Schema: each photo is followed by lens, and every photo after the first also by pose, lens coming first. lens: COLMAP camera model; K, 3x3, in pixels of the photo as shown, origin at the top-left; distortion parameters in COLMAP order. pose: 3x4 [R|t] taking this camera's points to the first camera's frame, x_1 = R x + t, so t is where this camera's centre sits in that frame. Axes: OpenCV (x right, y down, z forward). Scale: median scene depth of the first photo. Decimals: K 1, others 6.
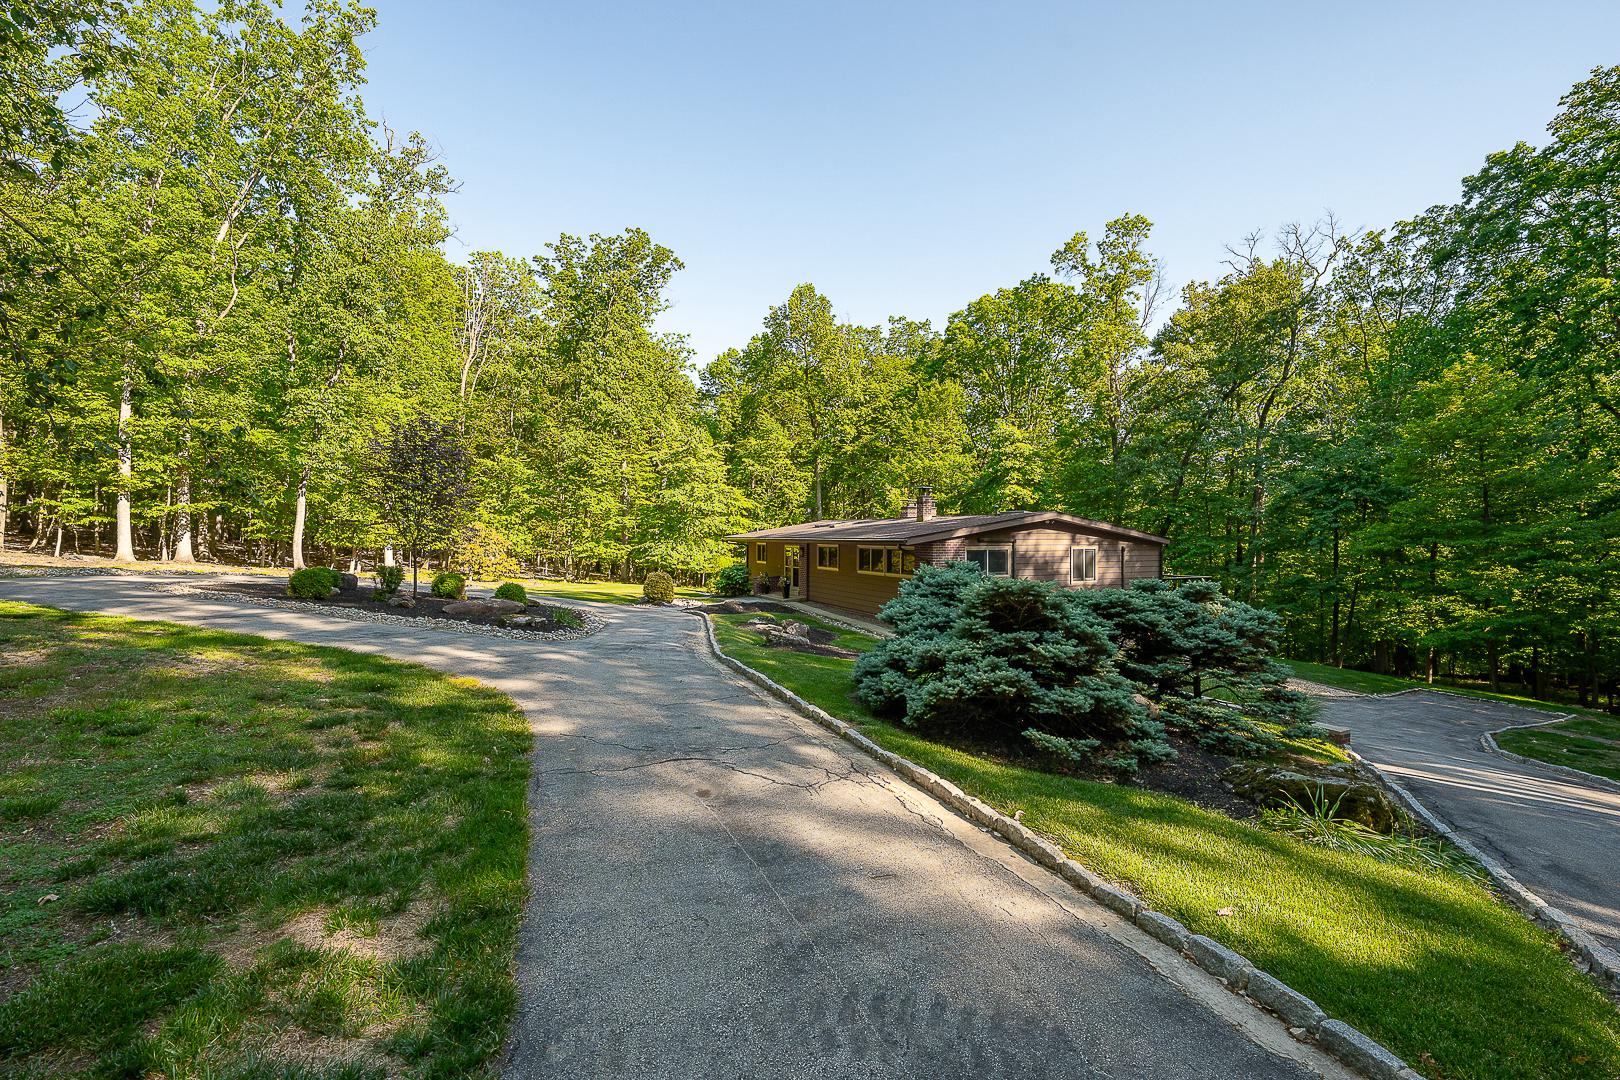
lens RADIAL K [[1024.2, 0, 818.3], [0, 1024.2, 545.3], [0, 0, 1]] dist [0.038014, 0.000212]
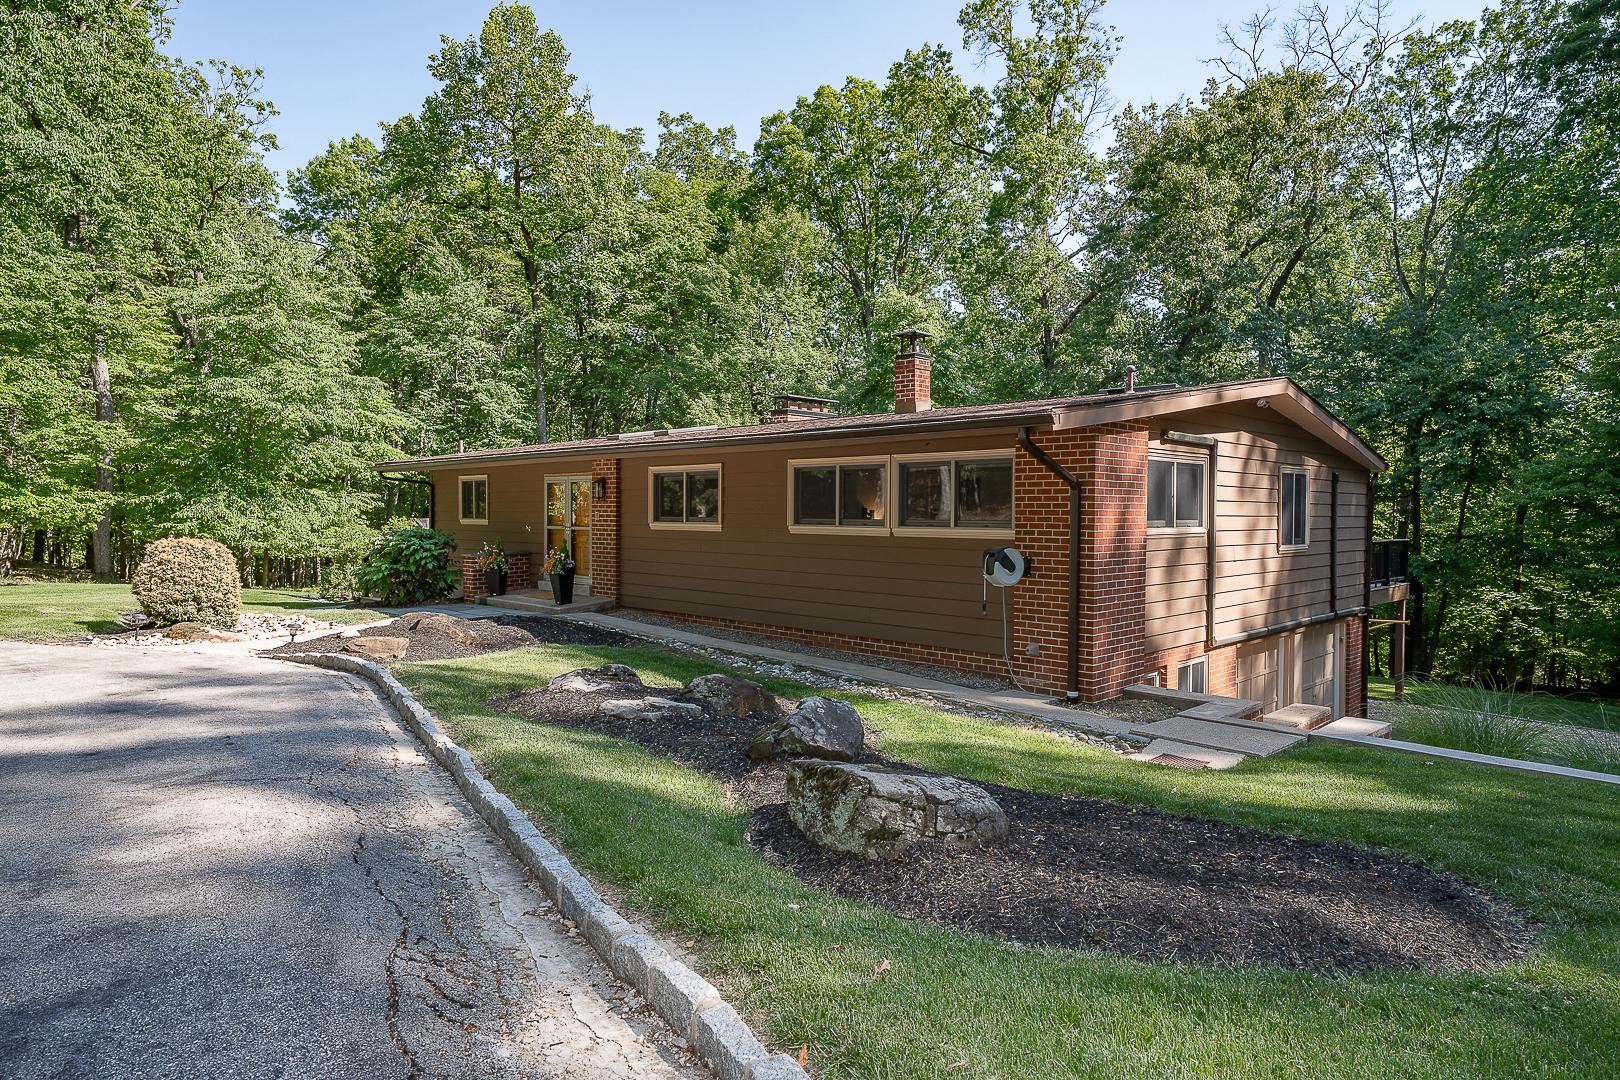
lens RADIAL K [[1024.2, 0, 818.3], [0, 1024.2, 545.3], [0, 0, 1]] dist [0.038014, 0.000212]
pose [[0.932212, -0.005219, 0.361875, -0.063061], [0.006422, 0.999977, -0.002120, 0.023733], [-0.361855, 0.004301, 0.932224, 0.460859]]
